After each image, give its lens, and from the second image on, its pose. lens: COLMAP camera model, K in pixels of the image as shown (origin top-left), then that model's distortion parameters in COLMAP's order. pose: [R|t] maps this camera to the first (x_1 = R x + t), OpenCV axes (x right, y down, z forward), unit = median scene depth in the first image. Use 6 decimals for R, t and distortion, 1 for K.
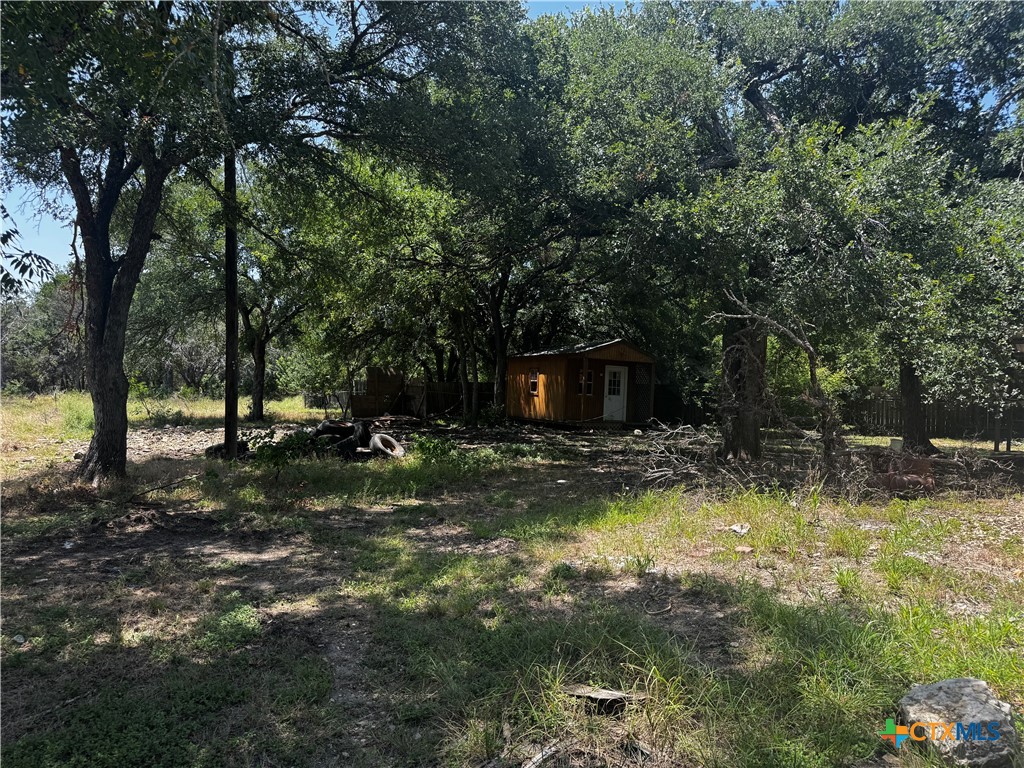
lens RADIAL K [[716.2, 0, 513.3], [0, 716.2, 387.2], [0, 0, 1]] dist [0.003956, -0.007753]
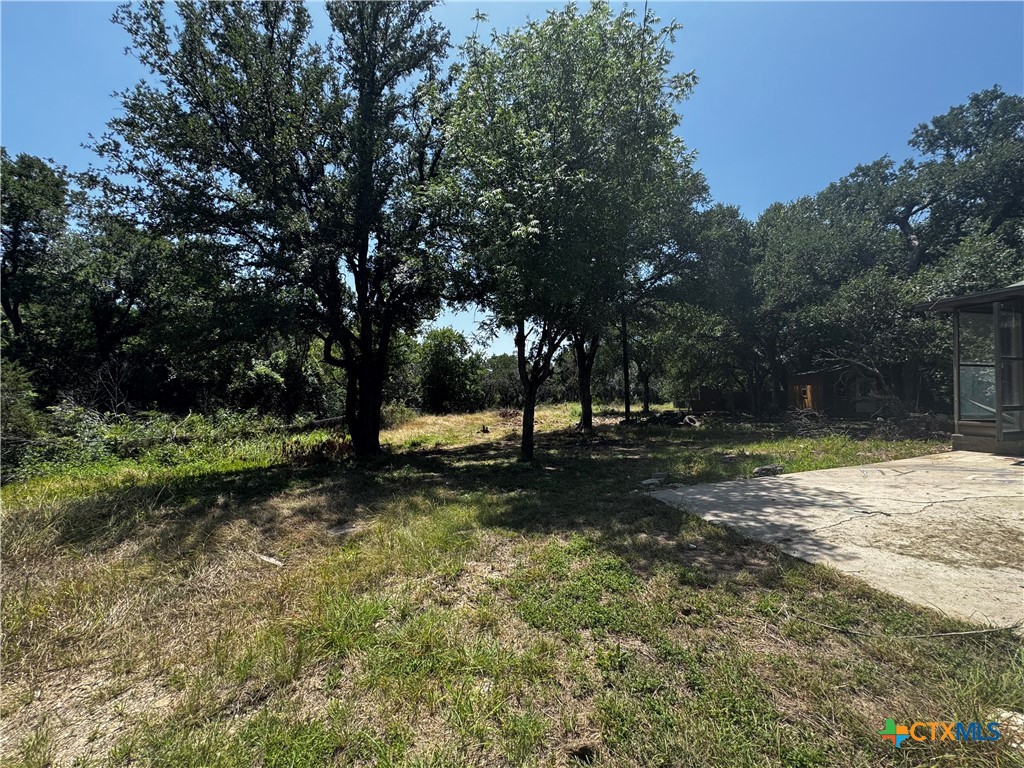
lens RADIAL K [[410.2, 0, 515.8], [0, 410.2, 390.6], [0, 0, 1]] dist [-0.005641, 0.001027]
pose [[0.776969, -0.040180, -0.628255, 0.314110], [0.028750, 0.999185, -0.028348, 0.004264], [0.628882, 0.003964, 0.777491, -0.567055]]
